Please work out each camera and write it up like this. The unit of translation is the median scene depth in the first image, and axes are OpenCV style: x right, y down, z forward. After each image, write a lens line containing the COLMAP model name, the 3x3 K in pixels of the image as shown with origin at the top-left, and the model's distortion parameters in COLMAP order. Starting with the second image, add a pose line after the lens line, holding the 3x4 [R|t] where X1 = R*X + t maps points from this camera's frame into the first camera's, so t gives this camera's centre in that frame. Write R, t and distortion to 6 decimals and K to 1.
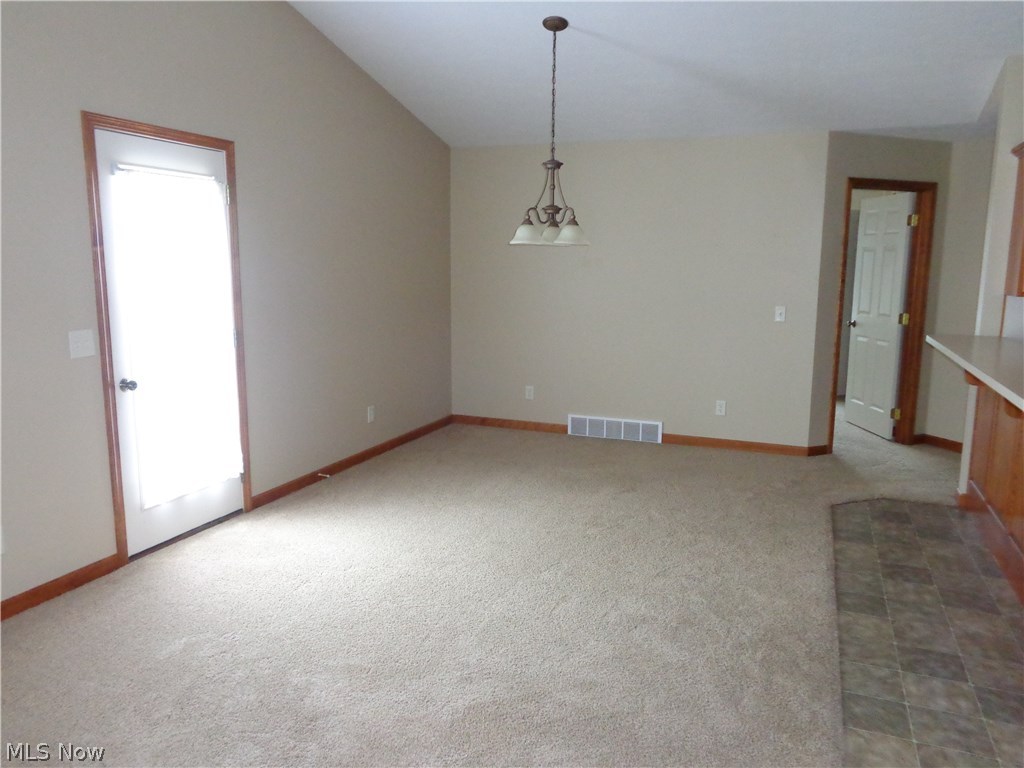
lens RADIAL K [[777.5, 0, 514.3], [0, 777.5, 382.6], [0, 0, 1]] dist [0.017870, -0.002196]
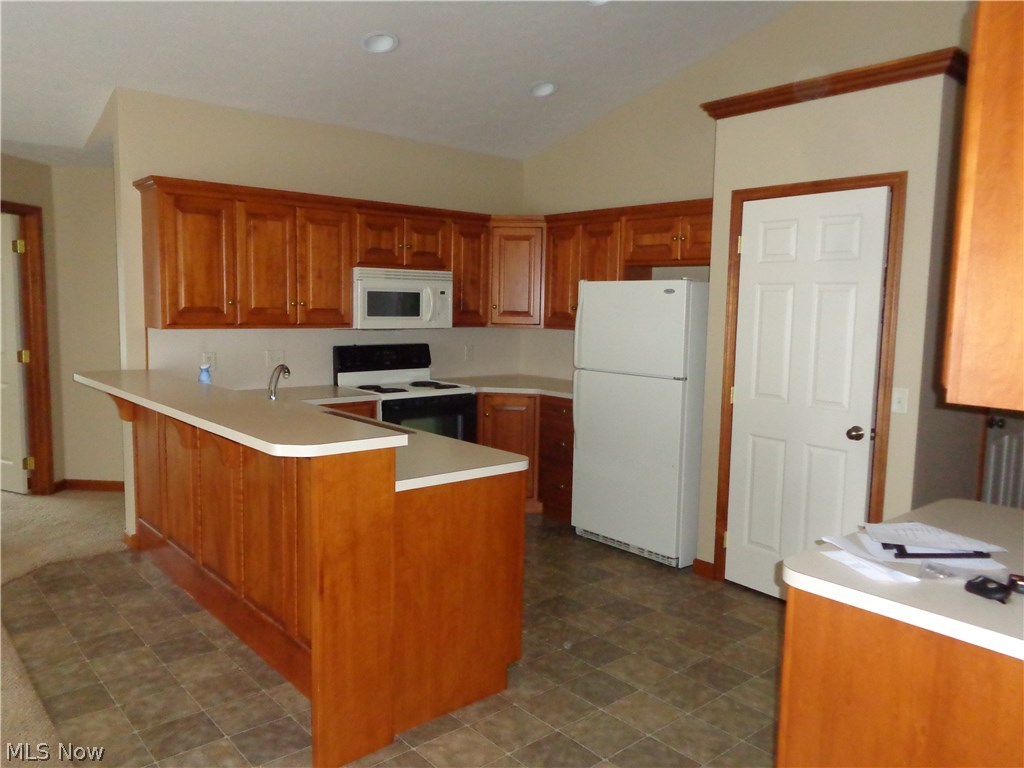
lens RADIAL K [[777.5, 0, 510.9], [0, 777.5, 382.9], [0, 0, 1]] dist [0.017870, -0.002196]
pose [[0.473387, -0.099095, 0.875263, -0.031900], [0.128973, 0.990741, 0.042414, -0.027333], [-0.871361, 0.092807, 0.481785, 0.137934]]
